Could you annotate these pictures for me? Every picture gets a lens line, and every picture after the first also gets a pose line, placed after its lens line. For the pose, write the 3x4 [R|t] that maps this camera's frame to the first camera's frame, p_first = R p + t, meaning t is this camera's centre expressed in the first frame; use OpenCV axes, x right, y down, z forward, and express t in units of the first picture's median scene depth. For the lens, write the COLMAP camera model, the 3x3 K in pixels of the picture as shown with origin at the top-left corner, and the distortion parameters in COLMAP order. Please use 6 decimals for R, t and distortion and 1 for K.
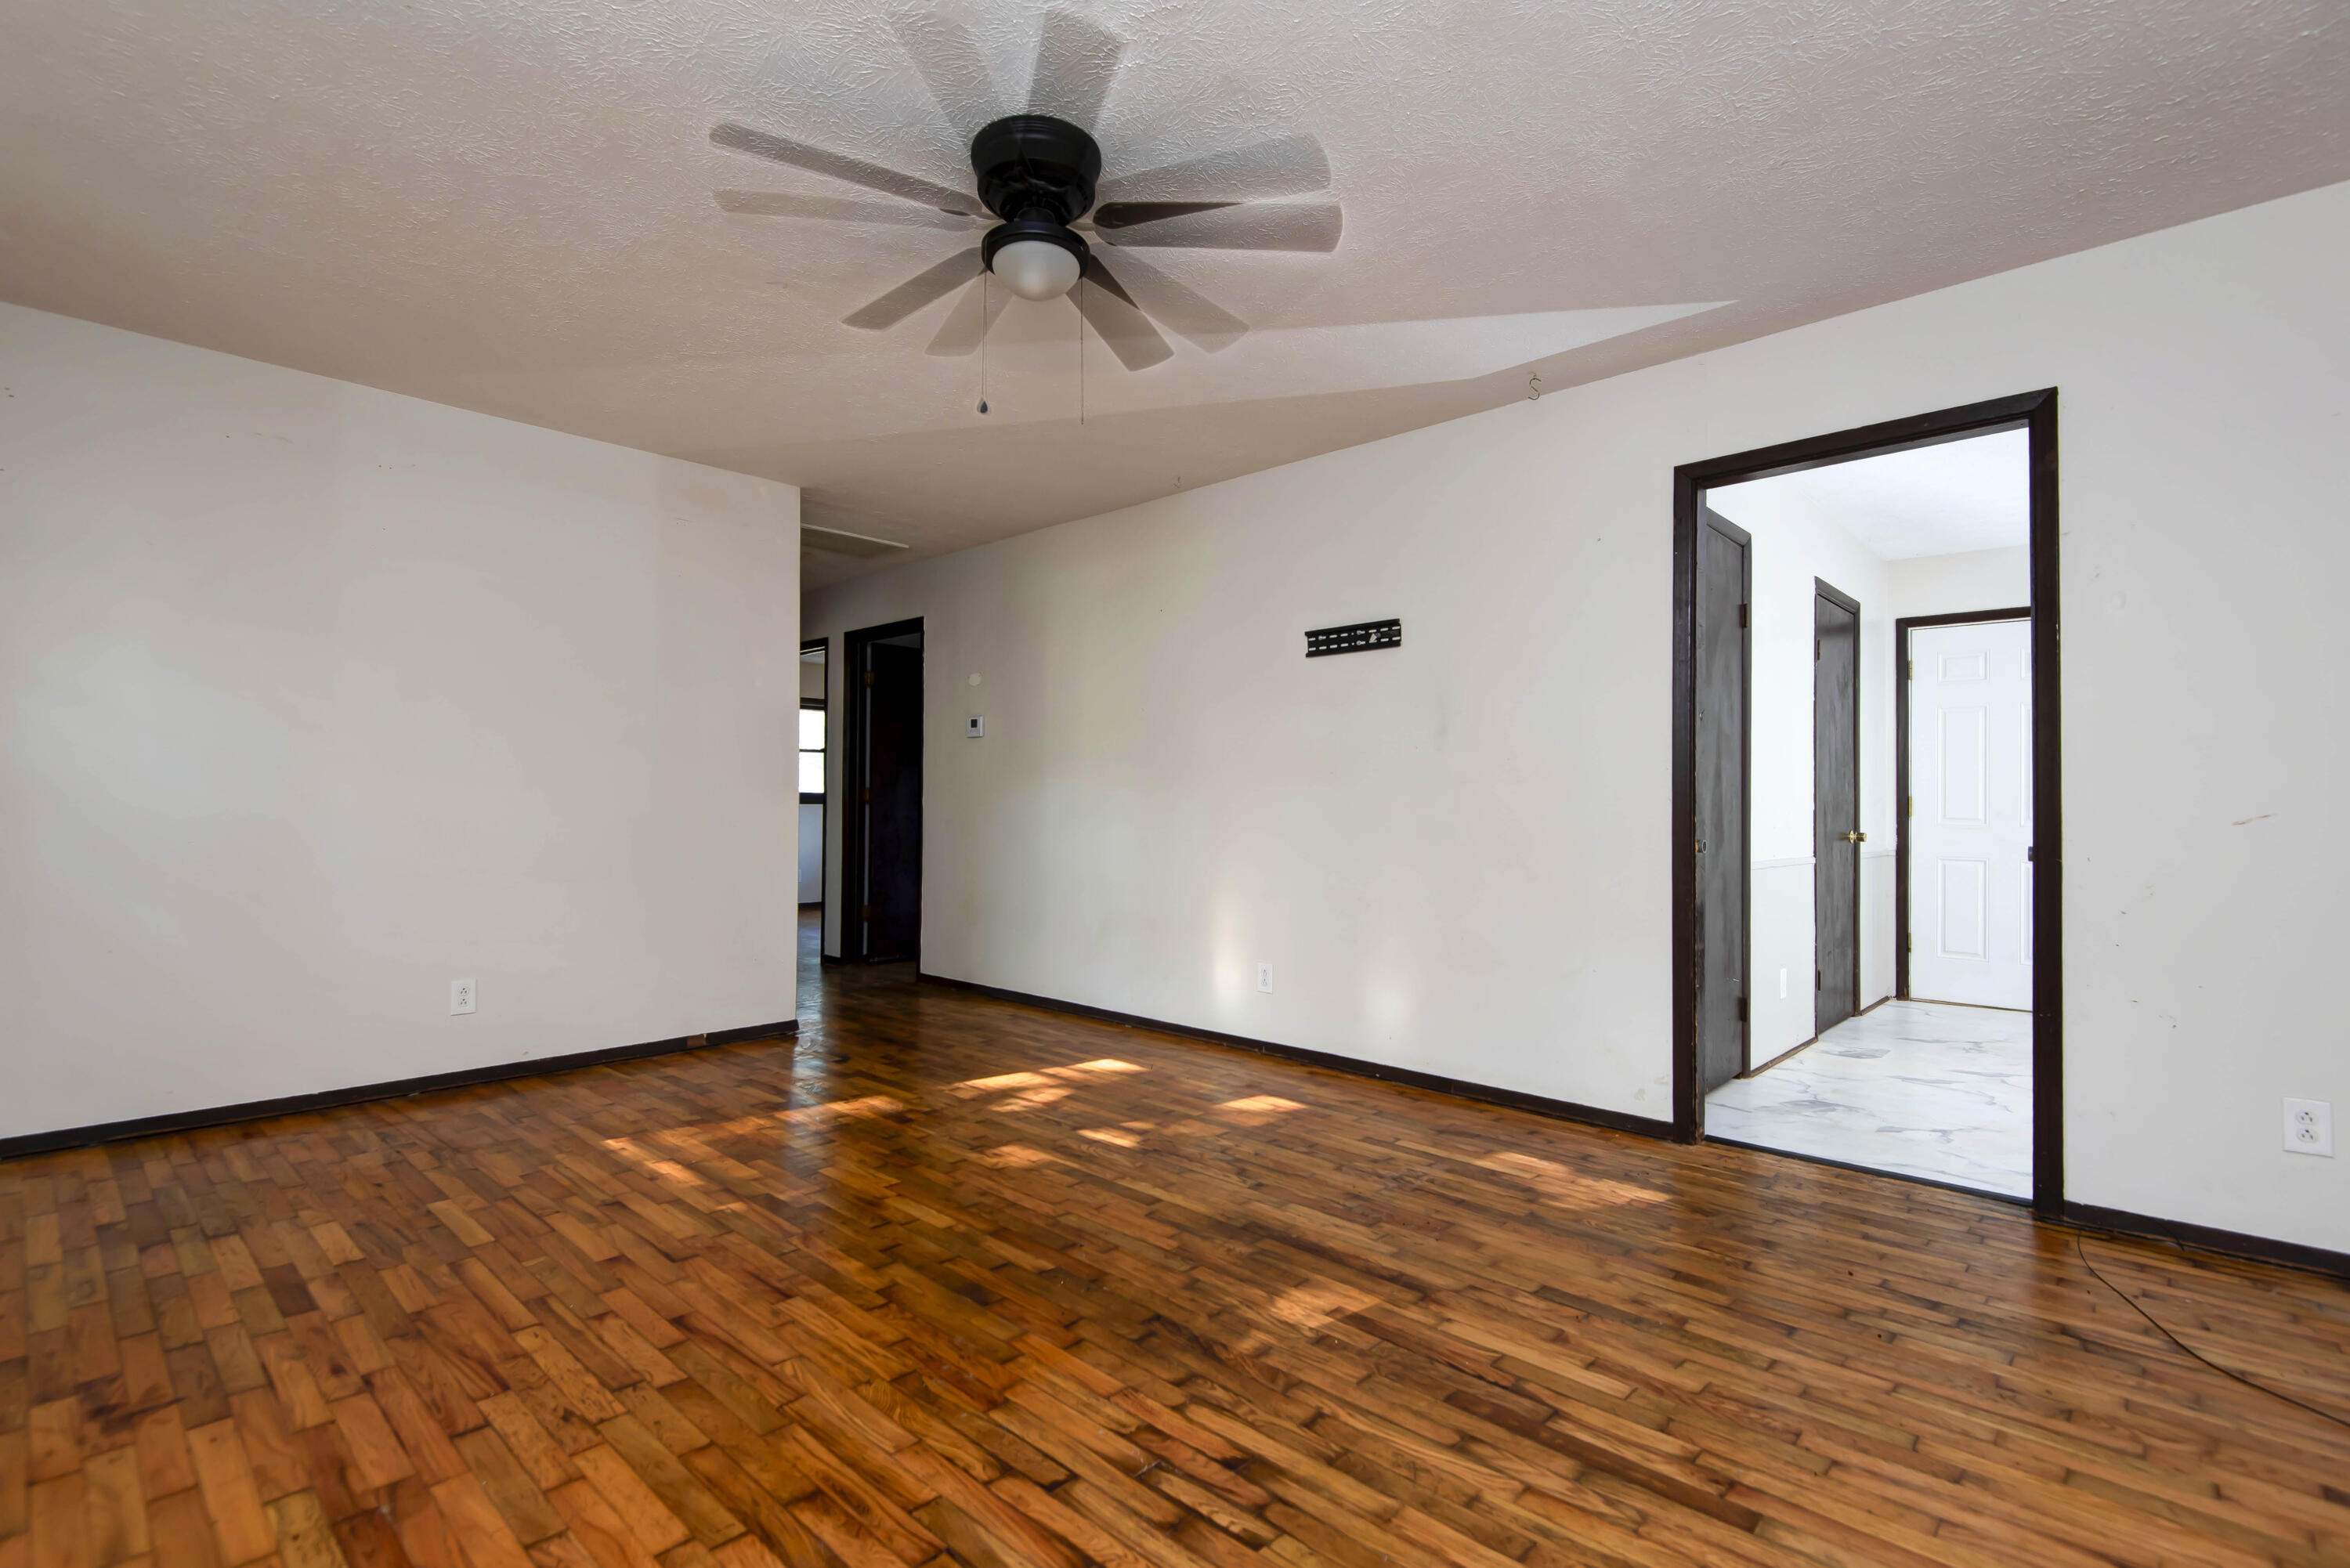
lens RADIAL K [[1105.0, 0, 1098.6], [0, 1105.0, 787.5], [0, 0, 1]] dist [-0.000950, -0.000600]
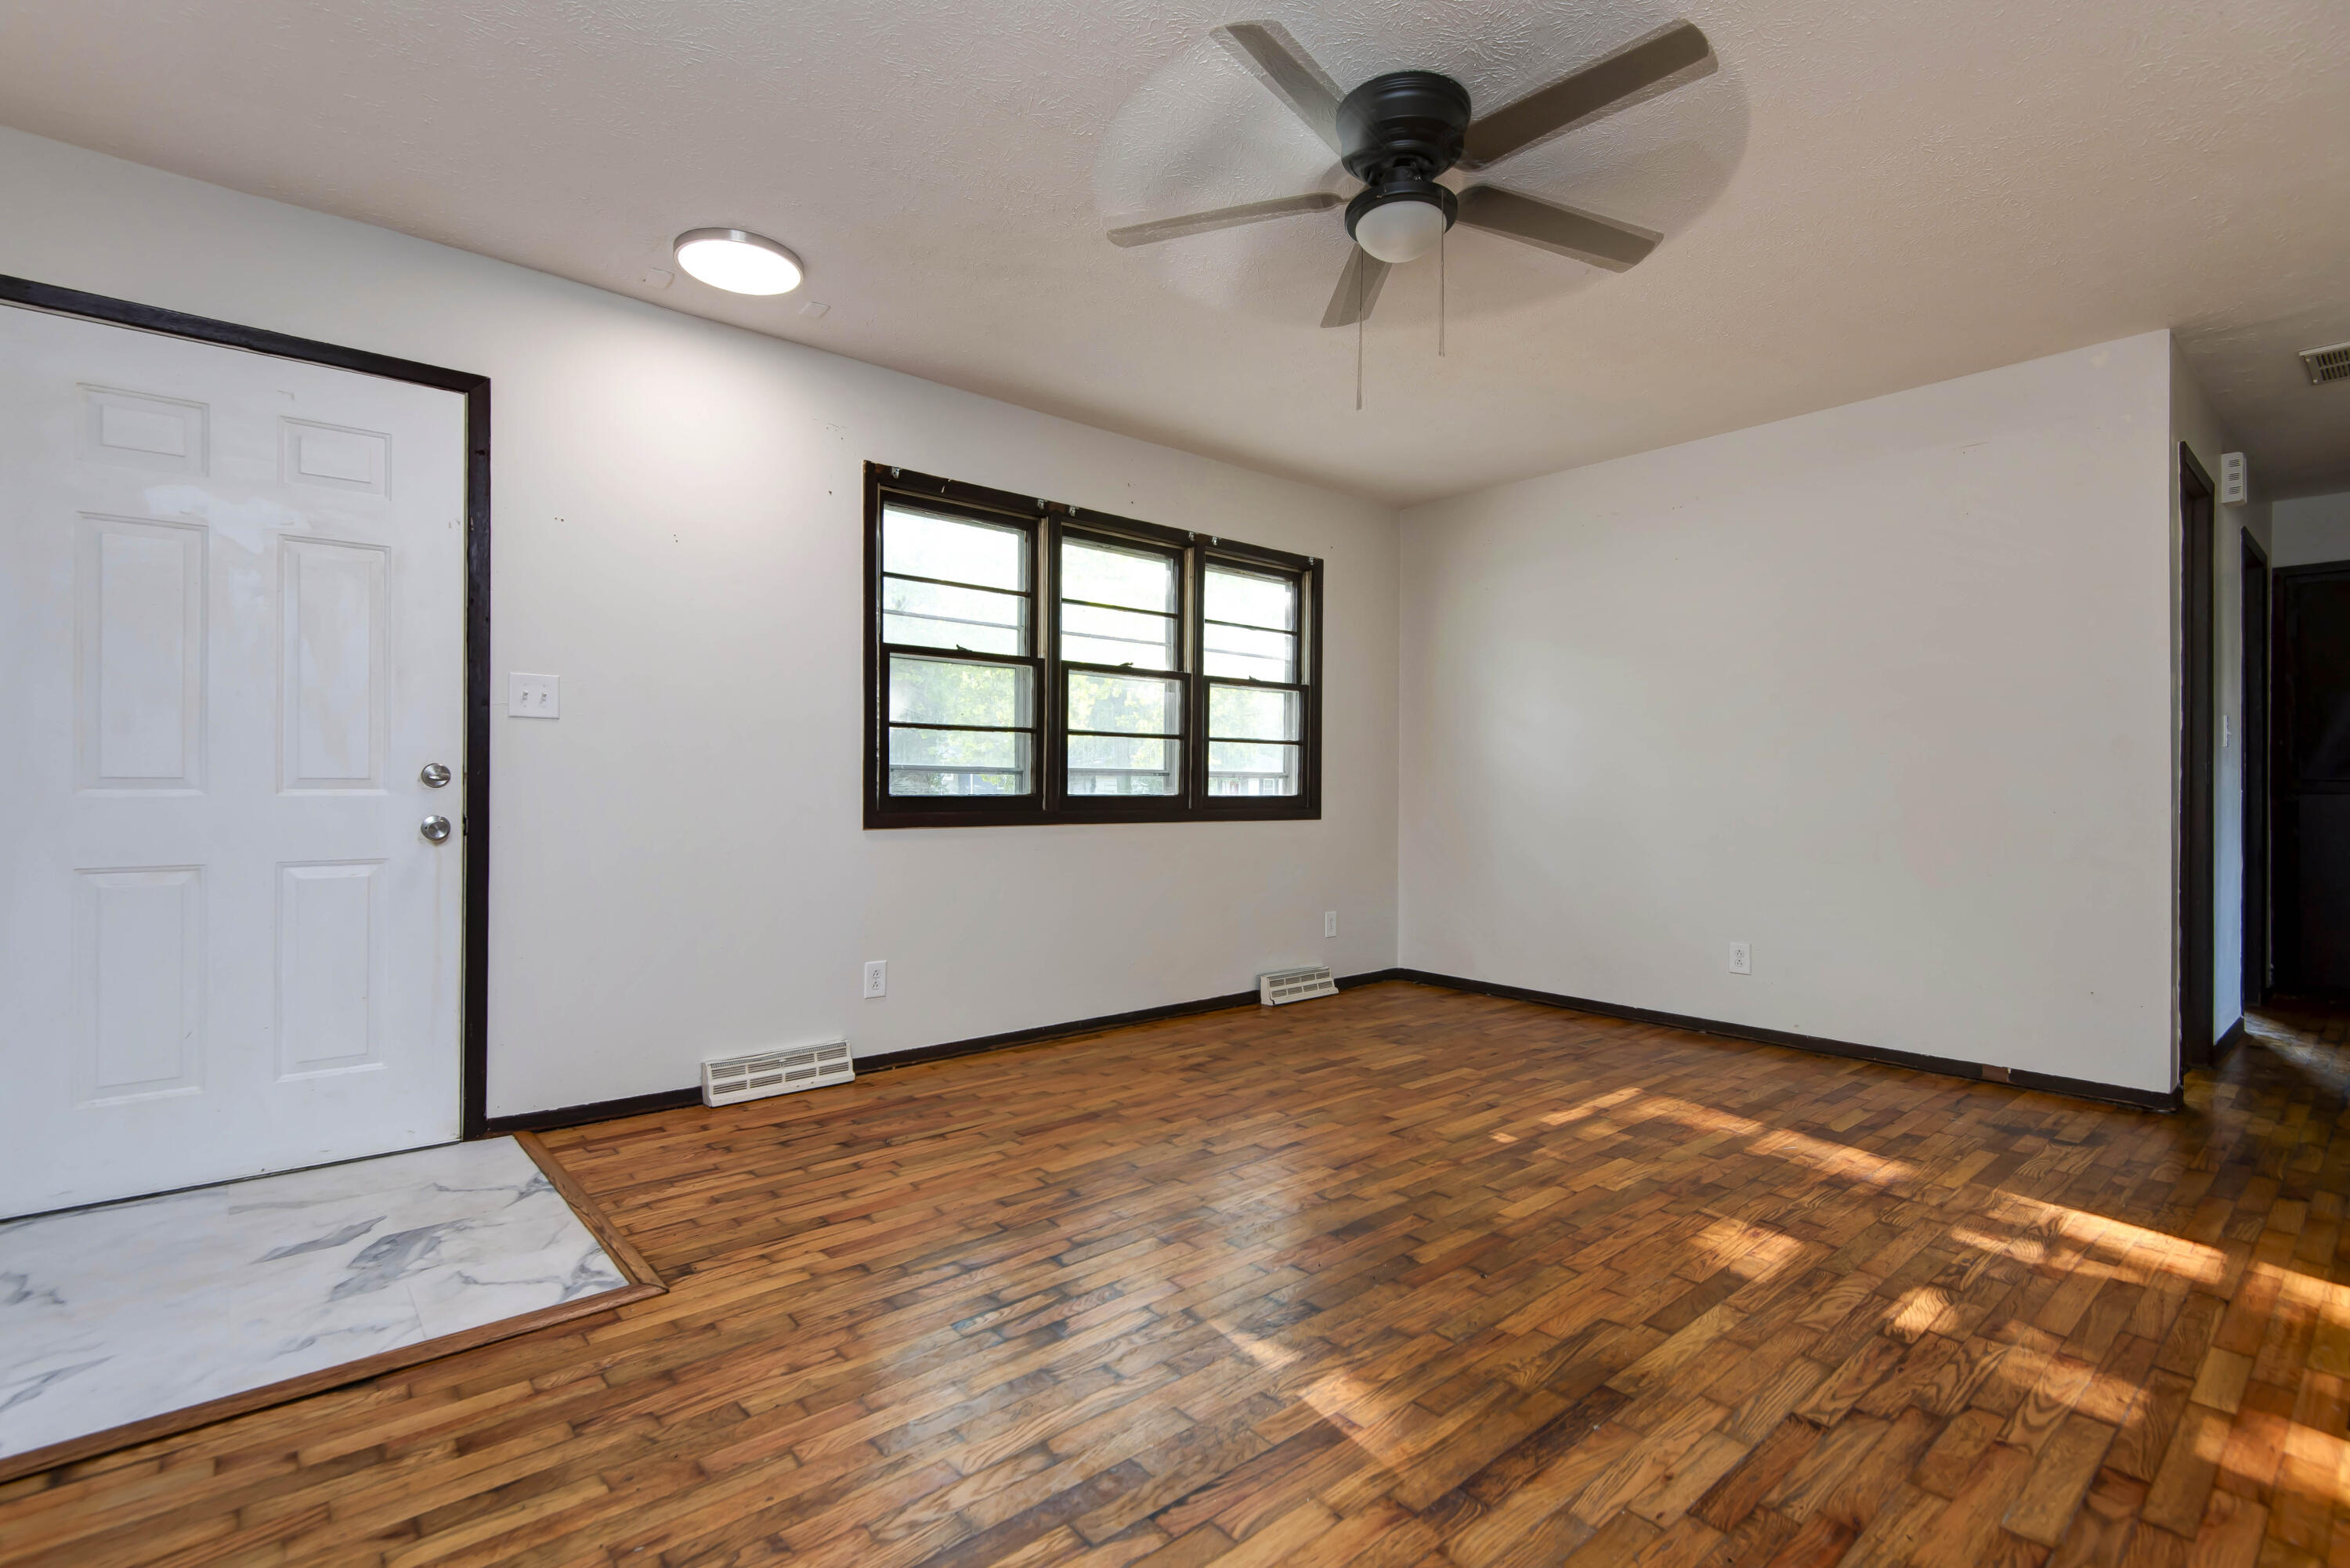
lens RADIAL K [[1059.0, 0, 1091.4], [0, 1059.0, 779.0], [0, 0, 1]] dist [0.000303, -0.000277]
pose [[-0.108062, -0.005034, -0.994131, 0.845098], [0.000295, 0.999987, -0.005096, 0.039489], [0.994144, -0.000844, -0.108060, 0.809913]]
